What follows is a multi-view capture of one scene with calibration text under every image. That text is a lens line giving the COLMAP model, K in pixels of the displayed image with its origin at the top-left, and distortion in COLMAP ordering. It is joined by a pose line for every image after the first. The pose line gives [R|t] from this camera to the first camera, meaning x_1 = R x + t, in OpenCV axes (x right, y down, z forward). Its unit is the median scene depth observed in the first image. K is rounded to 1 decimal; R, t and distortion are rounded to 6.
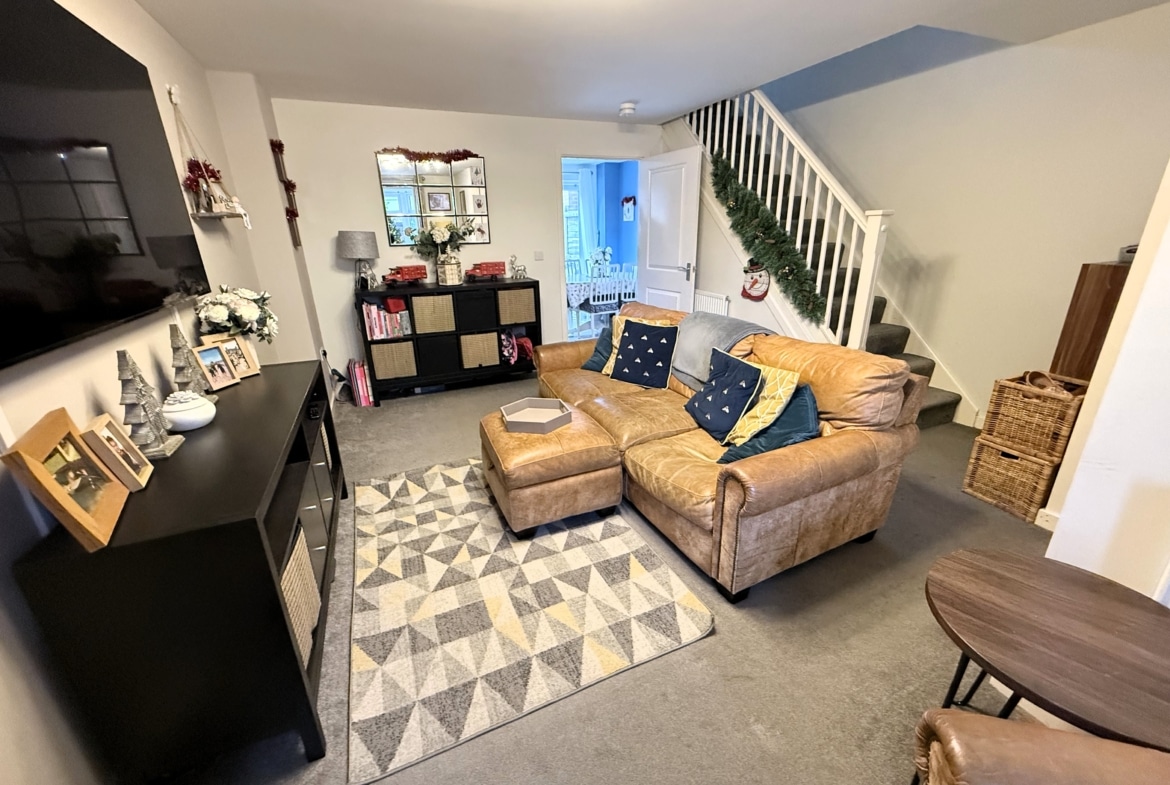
lens RADIAL K [[465.0, 0, 589.2], [0, 465.0, 393.3], [0, 0, 1]] dist [0.001330, -0.000079]
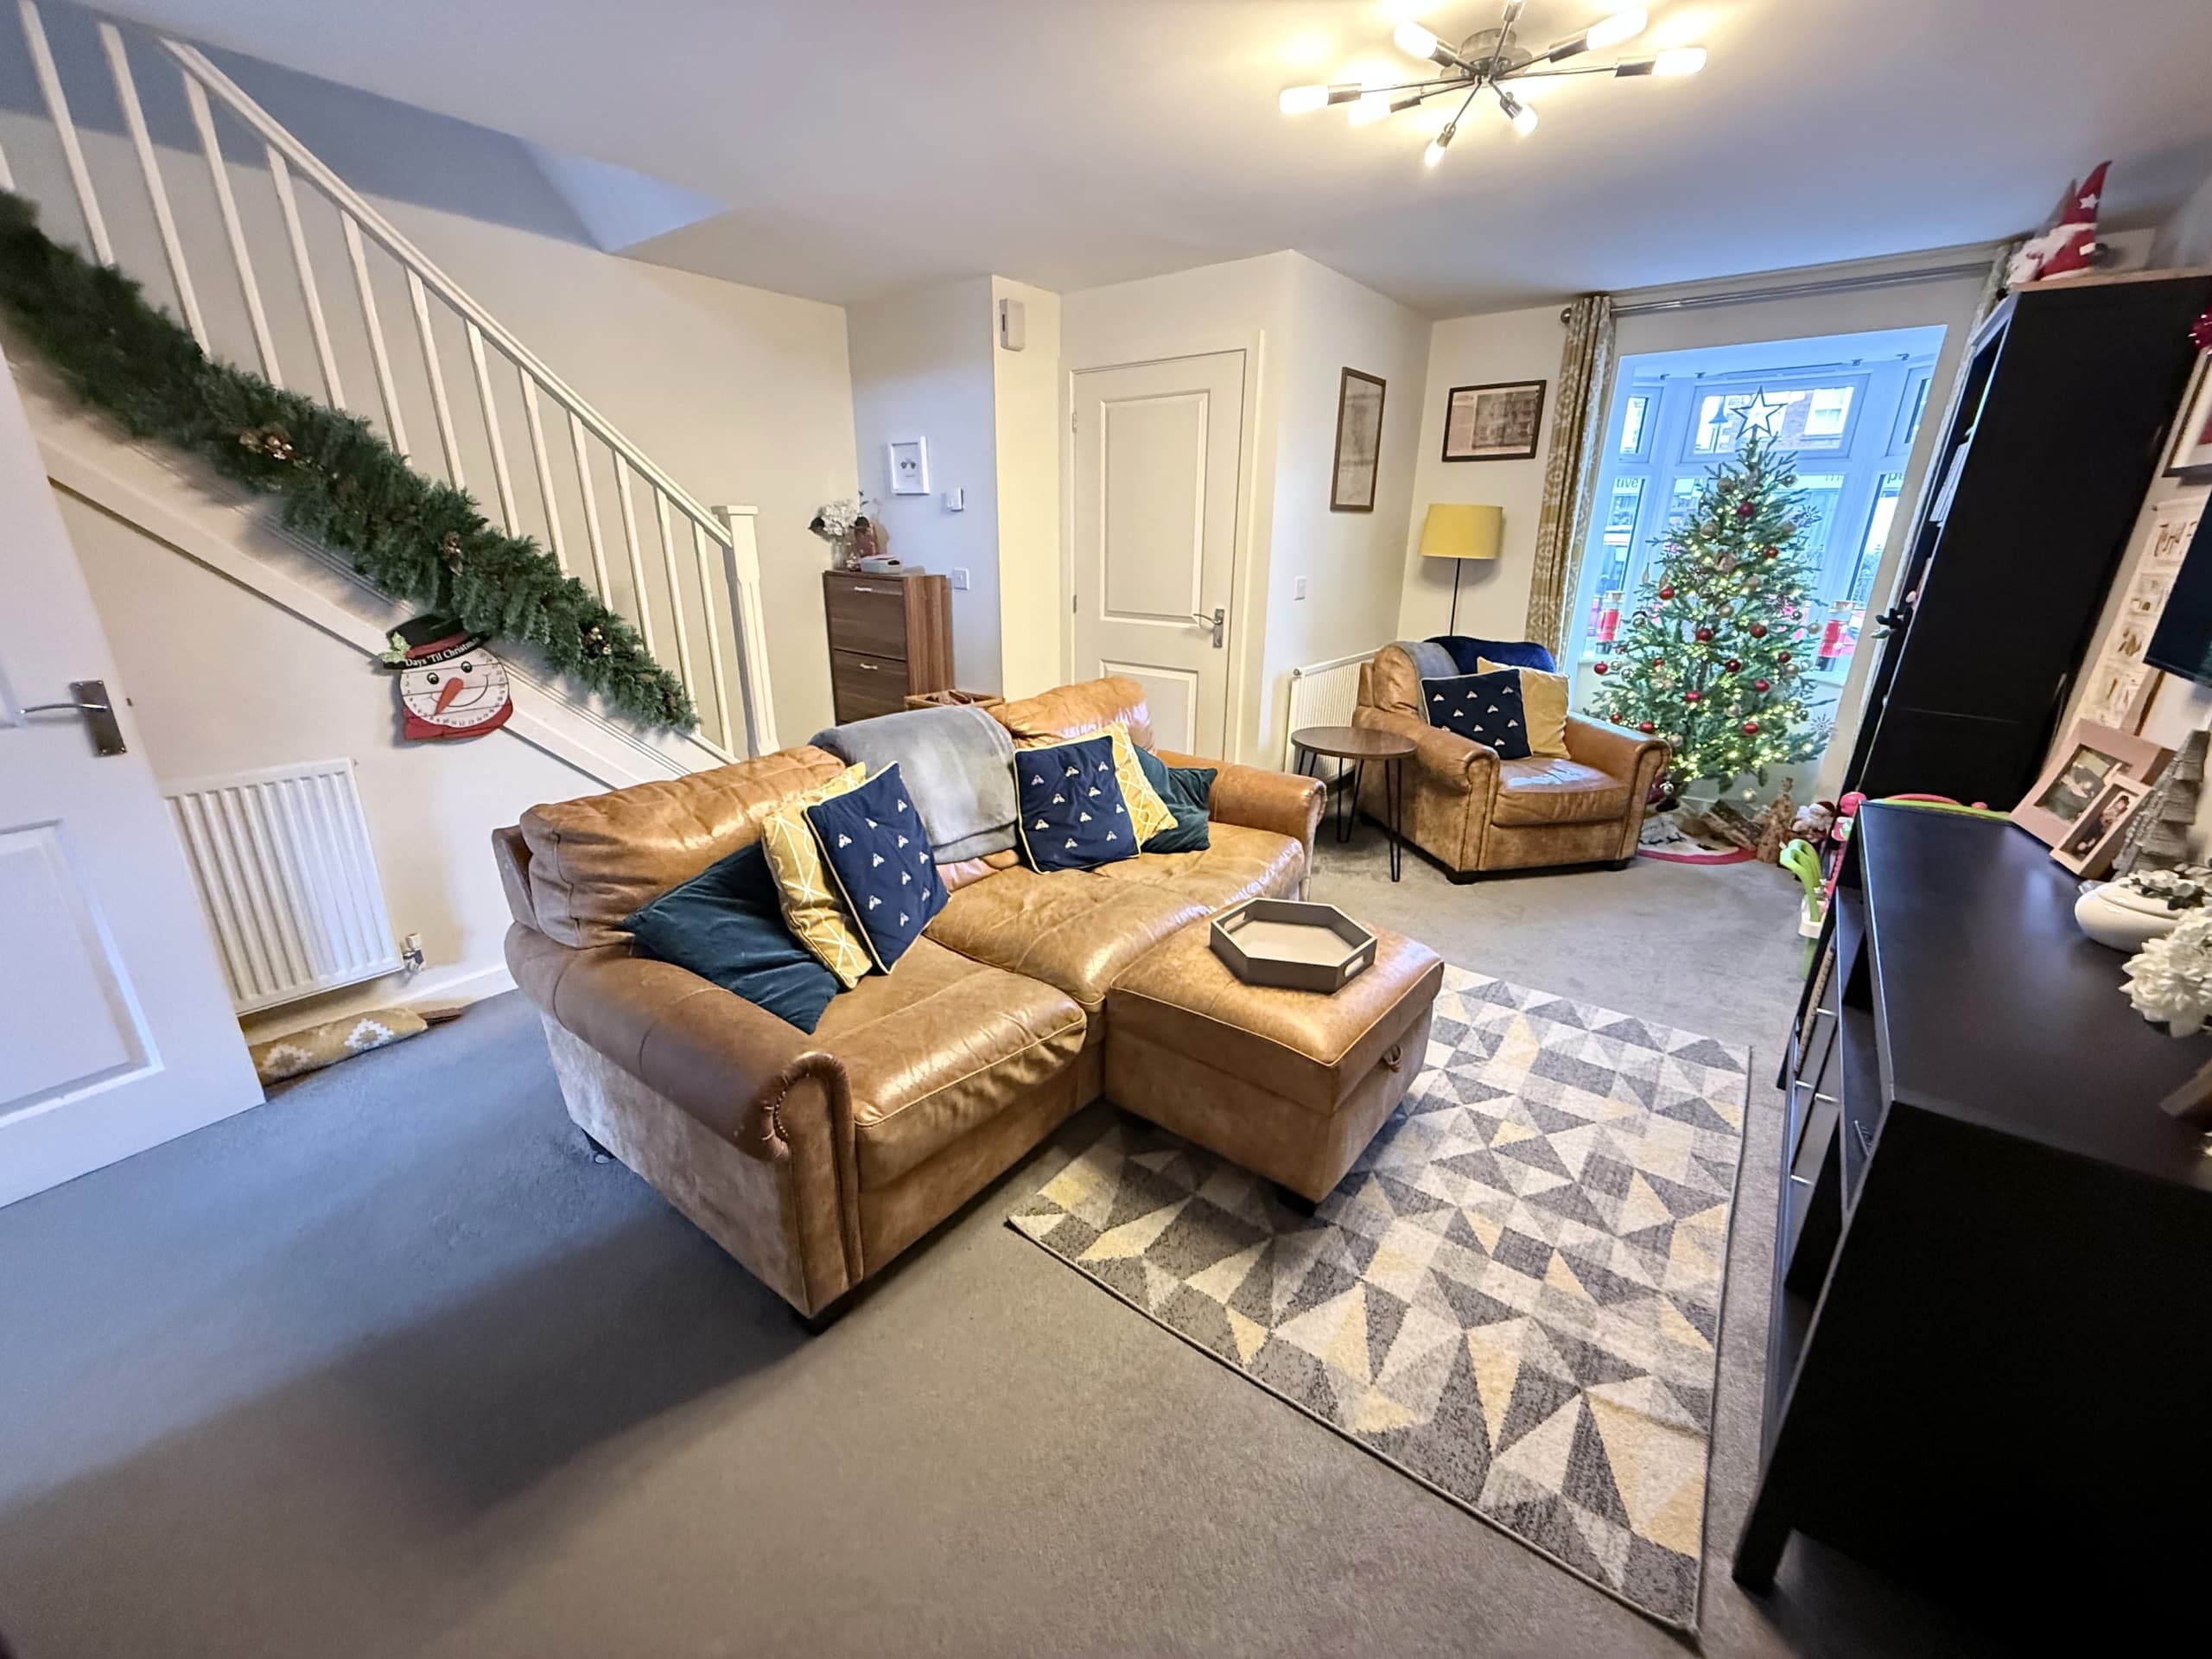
lens RADIAL K [[881.6, 0, 1096.4], [0, 881.6, 830.4], [0, 0, 1]] dist [-0.001760, -0.000075]
pose [[-0.468994, -0.267613, 0.841682, -0.734949], [0.297333, 0.849521, 0.435782, -0.483312], [-0.831648, 0.454639, -0.318850, 1.419380]]
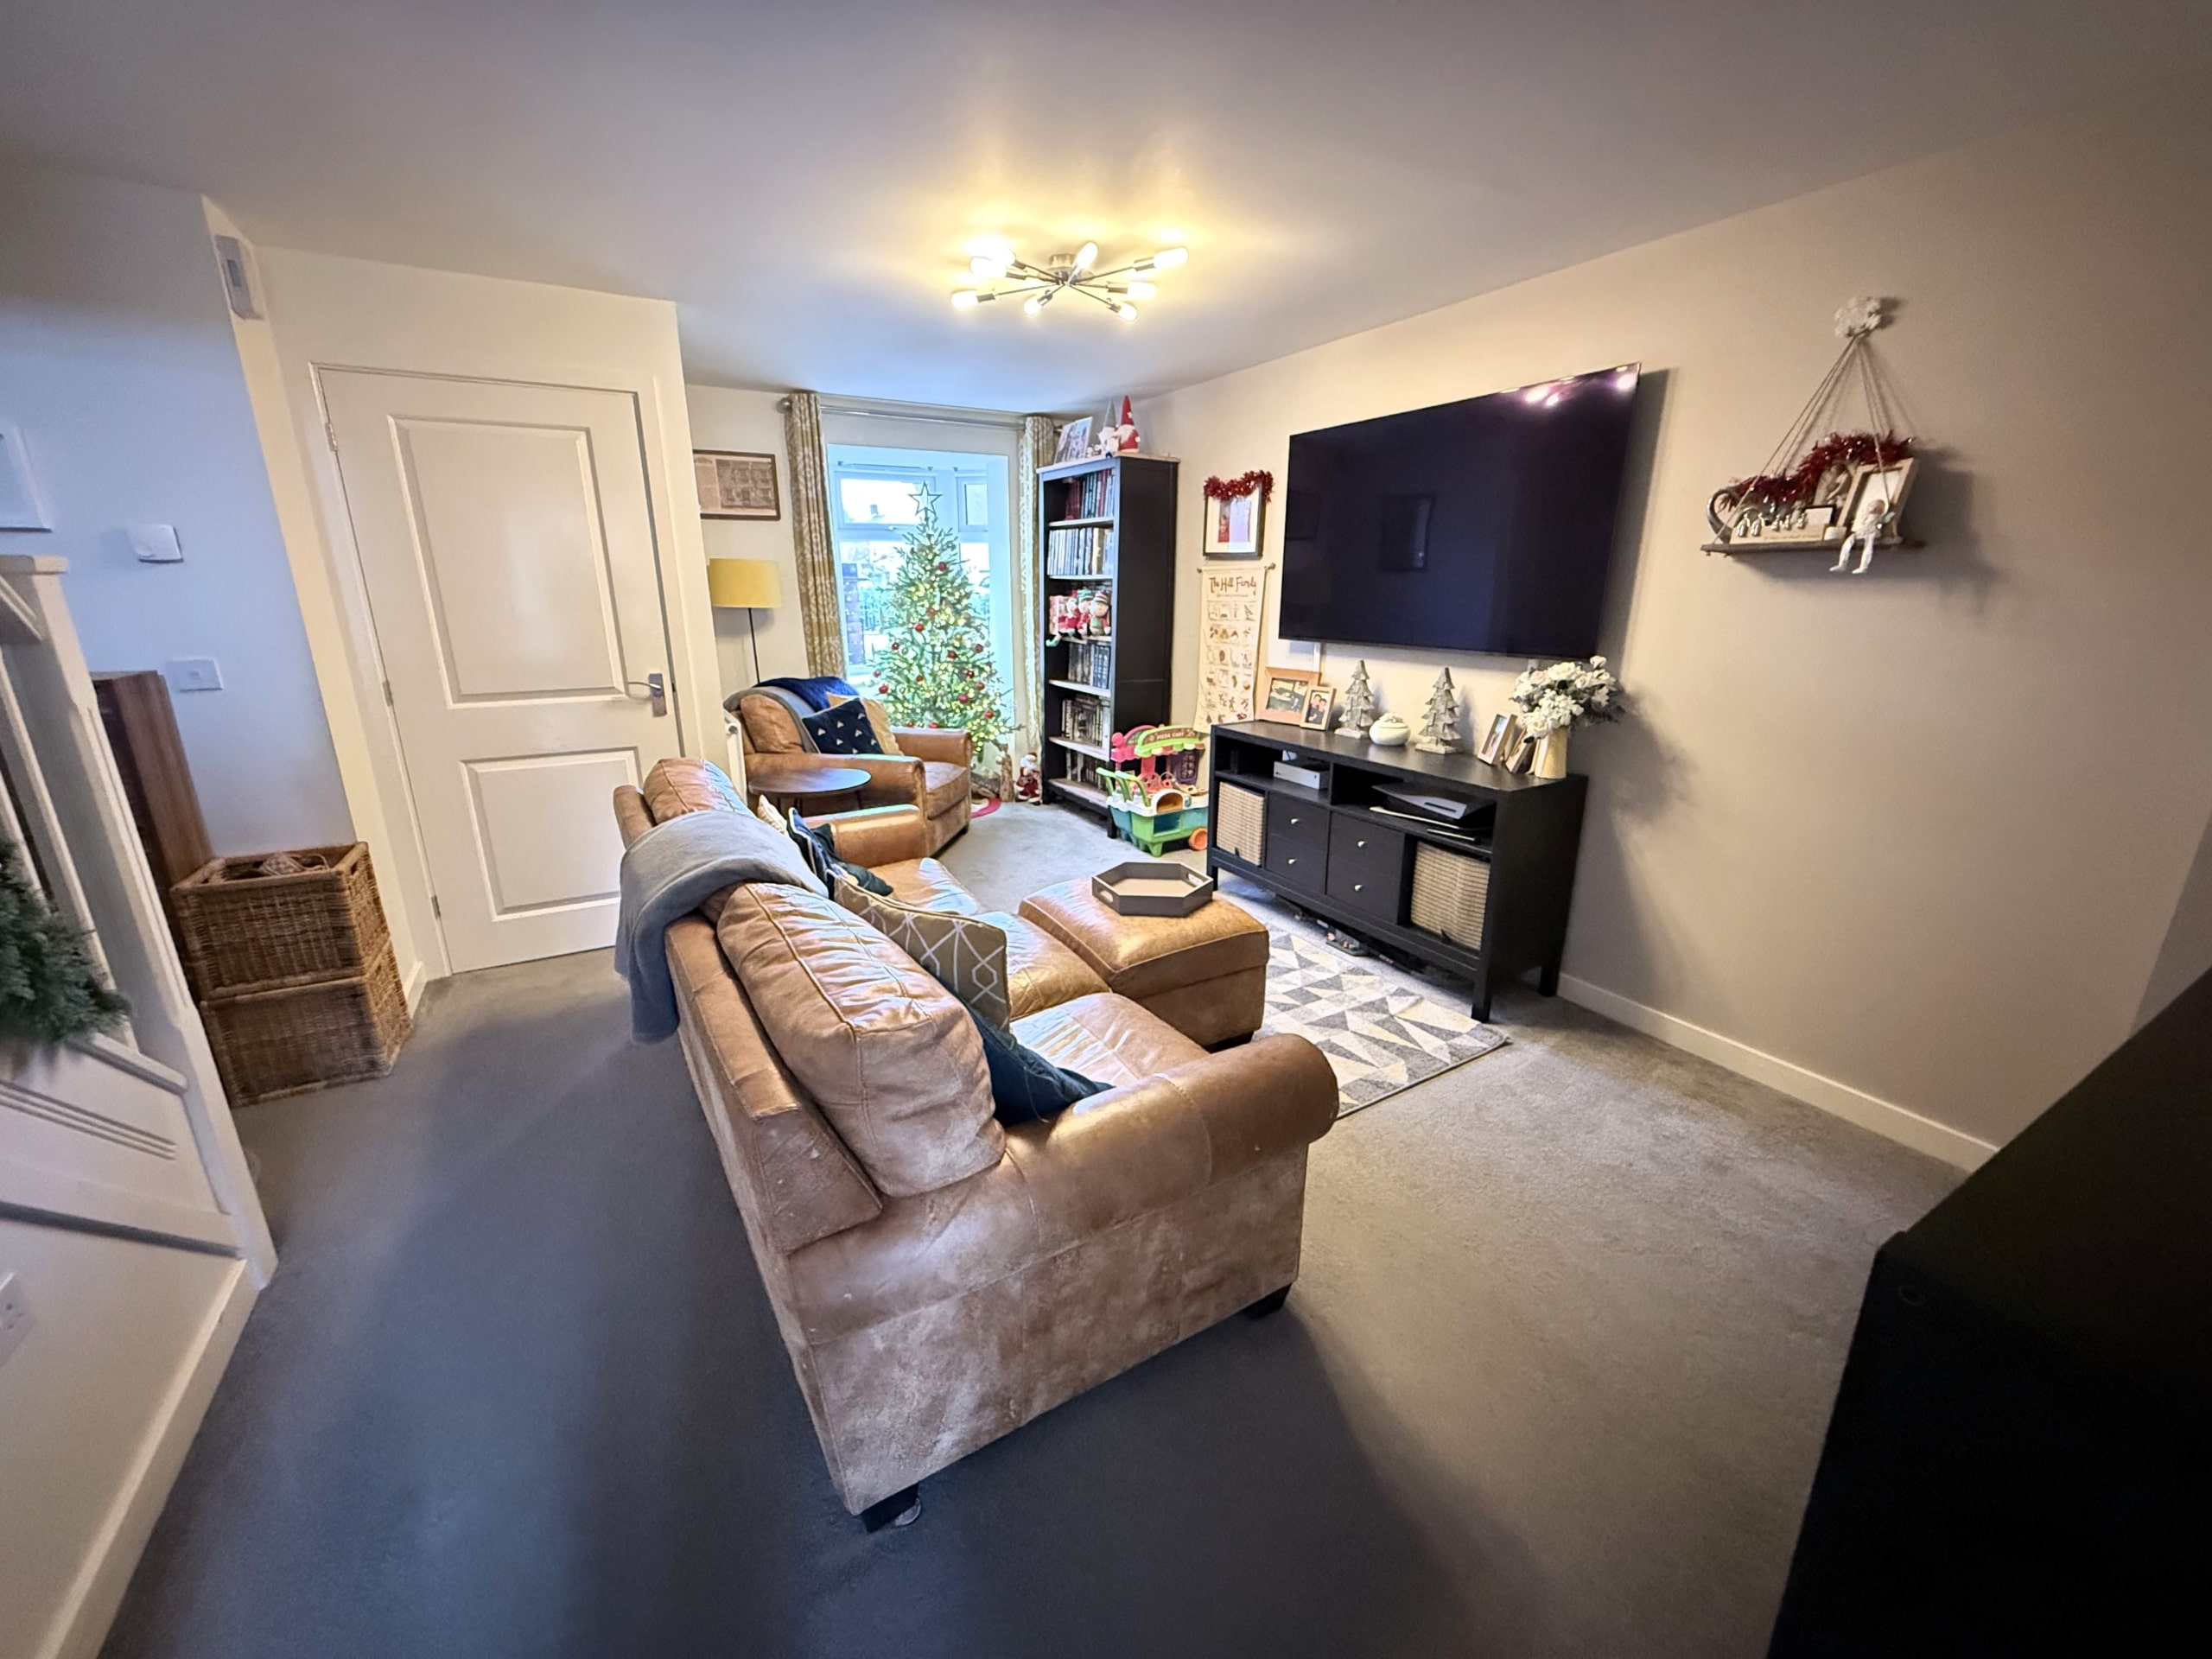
lens RADIAL K [[881.6, 0, 1097.6], [0, 881.6, 828.4], [0, 0, 1]] dist [-0.001760, -0.000075]
pose [[-0.993721, 0.052047, -0.099041, 0.065512], [-0.014851, 0.816022, 0.577831, -0.696098], [0.110894, 0.575673, -0.810125, 1.931969]]
